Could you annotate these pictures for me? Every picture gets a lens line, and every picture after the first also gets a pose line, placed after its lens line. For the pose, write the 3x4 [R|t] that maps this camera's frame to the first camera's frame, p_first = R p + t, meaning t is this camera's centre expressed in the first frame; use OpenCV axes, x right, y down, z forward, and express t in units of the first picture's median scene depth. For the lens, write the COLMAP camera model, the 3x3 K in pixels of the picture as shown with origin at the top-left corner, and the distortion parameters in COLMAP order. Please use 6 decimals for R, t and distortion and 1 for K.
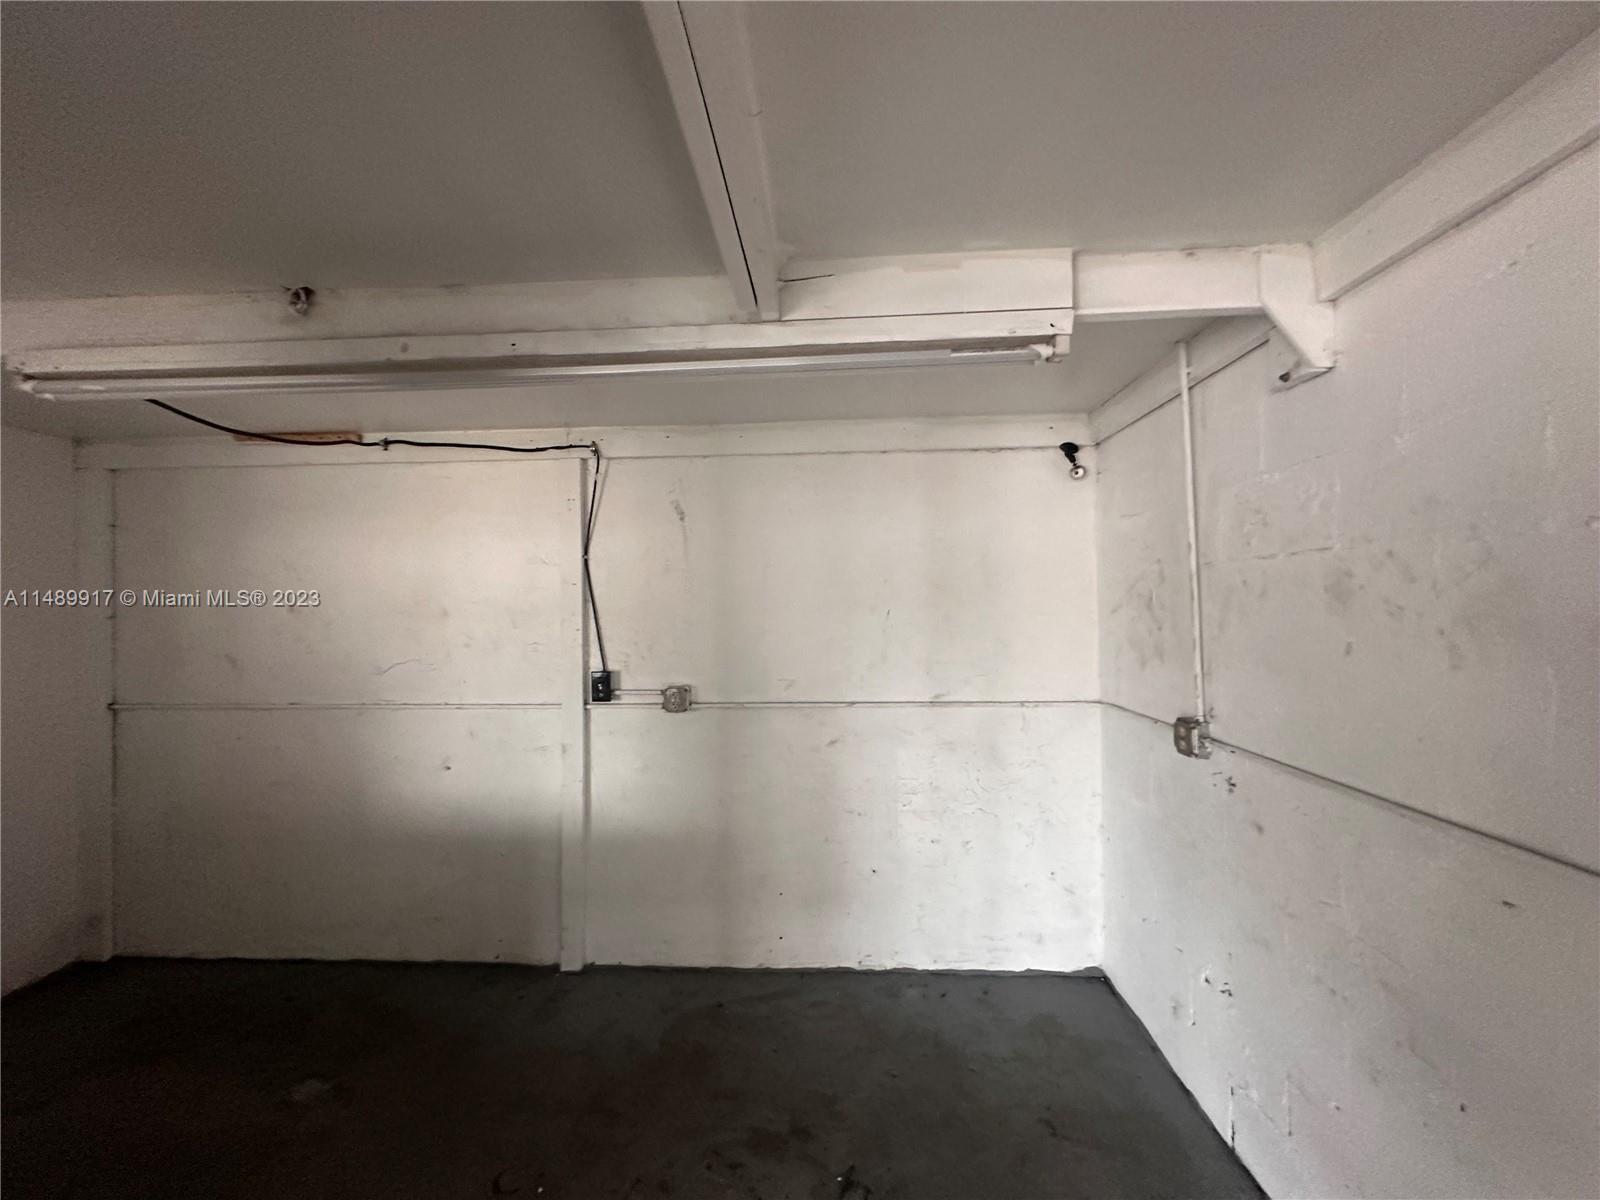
lens RADIAL K [[640.2, 0, 796.5], [0, 640.2, 601.4], [0, 0, 1]] dist [-0.001755, 0.000855]
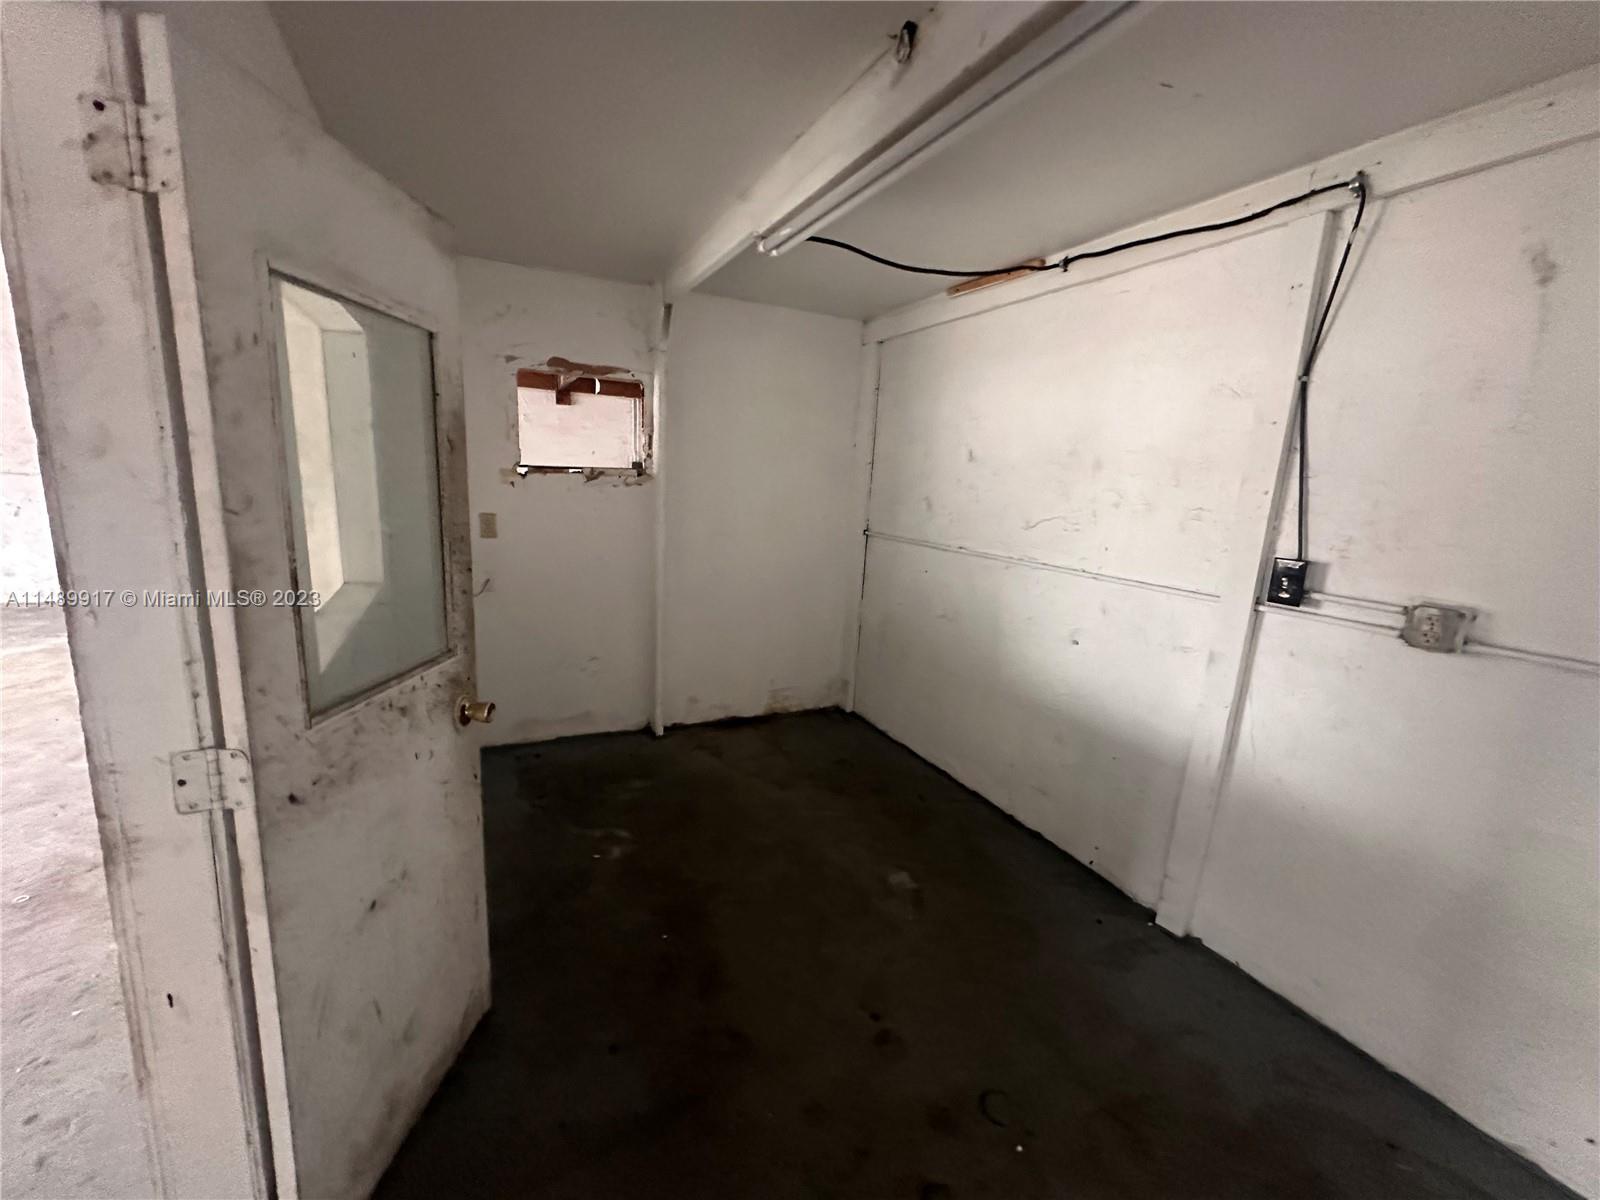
lens RADIAL K [[640.2, 0, 796.5], [0, 640.2, 601.4], [0, 0, 1]] dist [-0.001755, 0.000855]
pose [[0.487245, 0.203652, -0.849187, 0.011010], [-0.053090, 0.977536, 0.203970, 0.044610], [0.871650, -0.054300, 0.487112, 0.235626]]
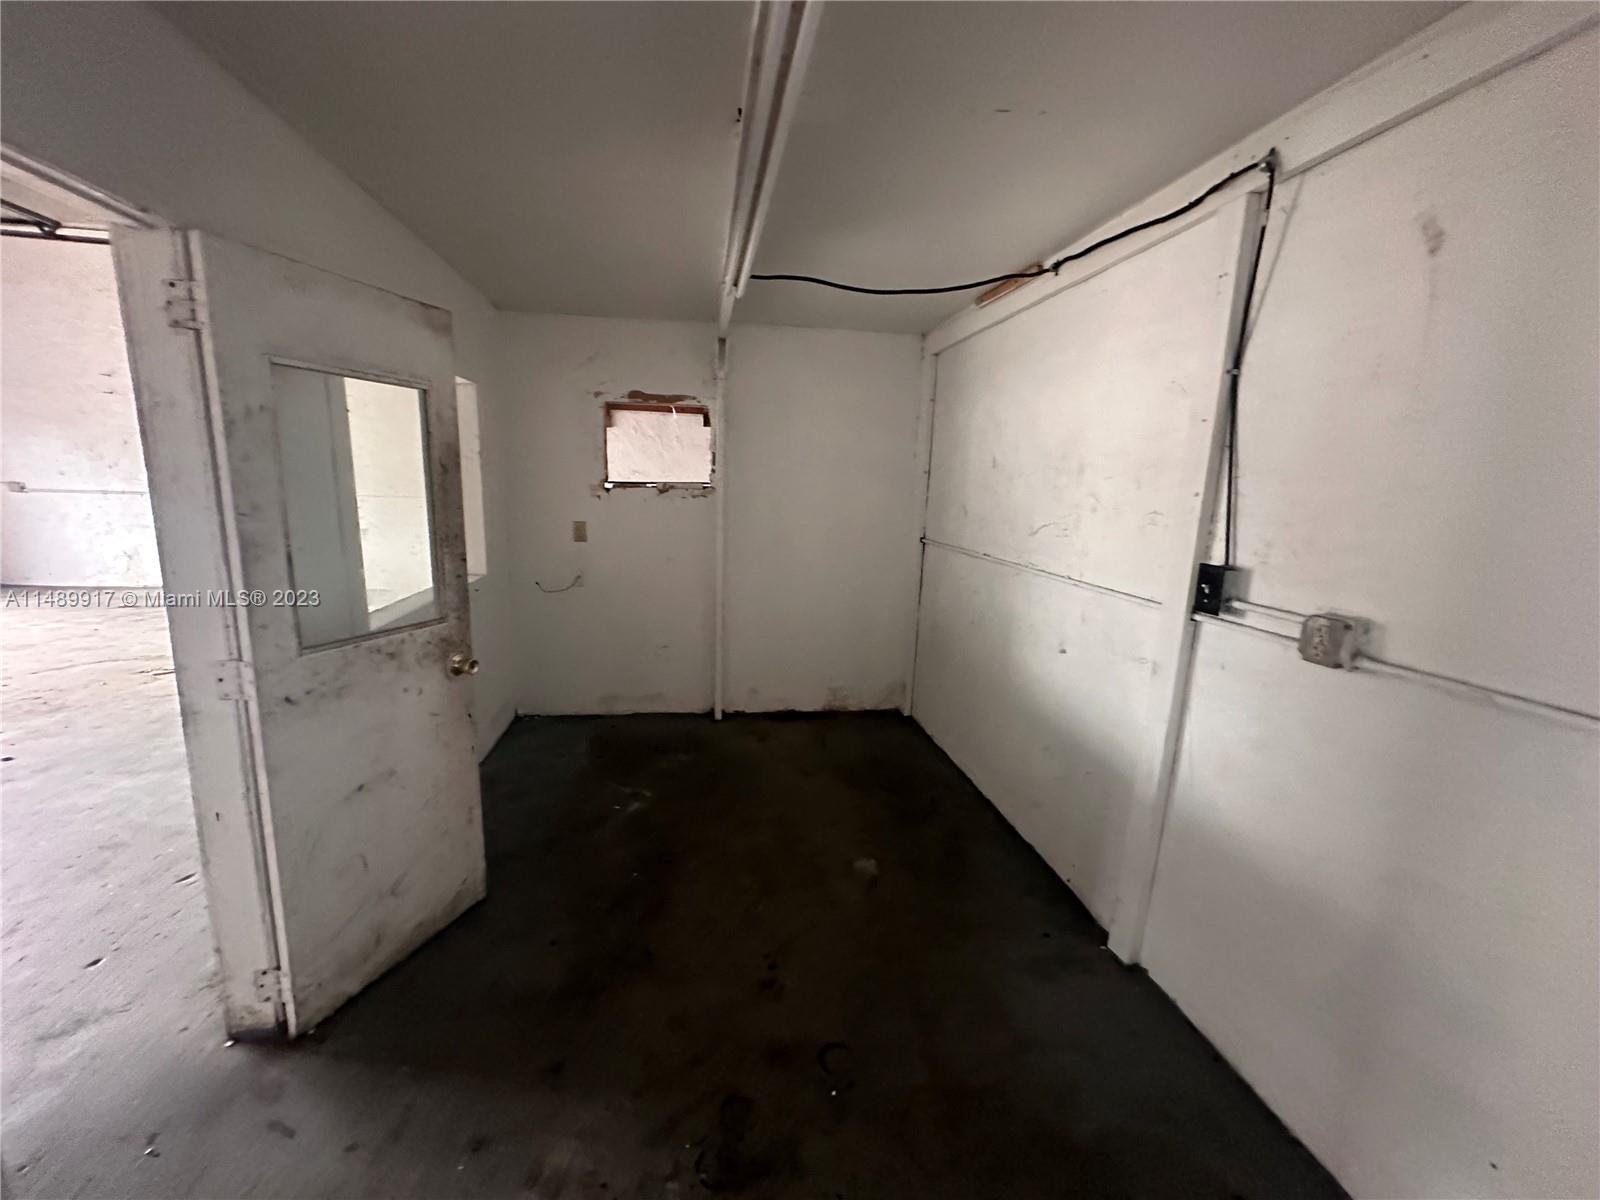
lens RADIAL K [[640.2, 0, 796.5], [0, 640.2, 601.4], [0, 0, 1]] dist [-0.001755, 0.000855]
pose [[0.210833, 0.199801, -0.956885, 0.198601], [-0.029656, 0.979745, 0.198041, 0.034143], [0.977072, -0.013376, 0.212488, 0.473223]]
